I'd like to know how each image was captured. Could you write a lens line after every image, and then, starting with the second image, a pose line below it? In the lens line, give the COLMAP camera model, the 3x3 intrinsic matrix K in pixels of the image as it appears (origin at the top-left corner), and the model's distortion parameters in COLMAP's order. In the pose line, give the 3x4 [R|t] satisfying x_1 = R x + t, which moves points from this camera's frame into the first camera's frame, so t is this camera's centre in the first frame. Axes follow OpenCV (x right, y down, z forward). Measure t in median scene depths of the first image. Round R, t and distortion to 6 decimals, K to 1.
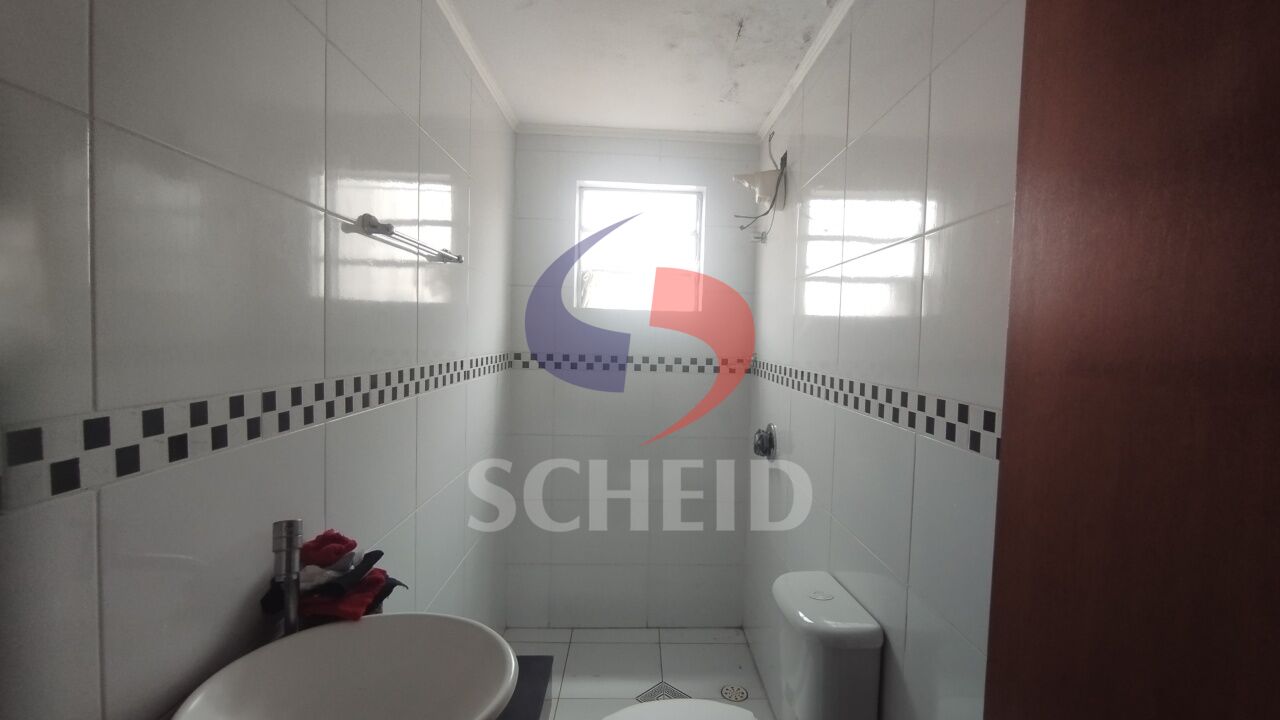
lens RADIAL K [[589.4, 0, 682.2], [0, 589.4, 350.7], [0, 0, 1]] dist [-0.002298, 0.002190]
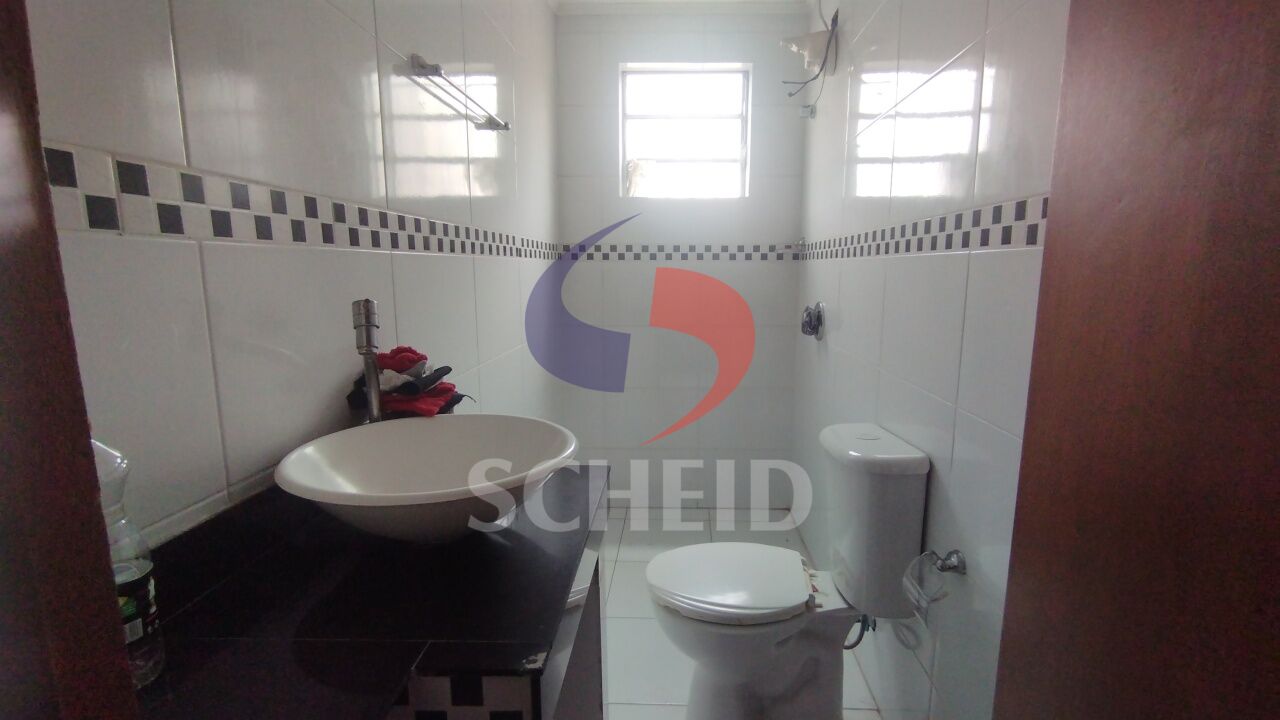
lens RADIAL K [[589.4, 0, 685.7], [0, 589.4, 351.1], [0, 0, 1]] dist [-0.002298, 0.002190]
pose [[0.997327, -0.008830, -0.072530, -0.002911], [0.016349, 0.994471, 0.103734, 0.102130], [0.071213, -0.104642, 0.991957, -0.013514]]
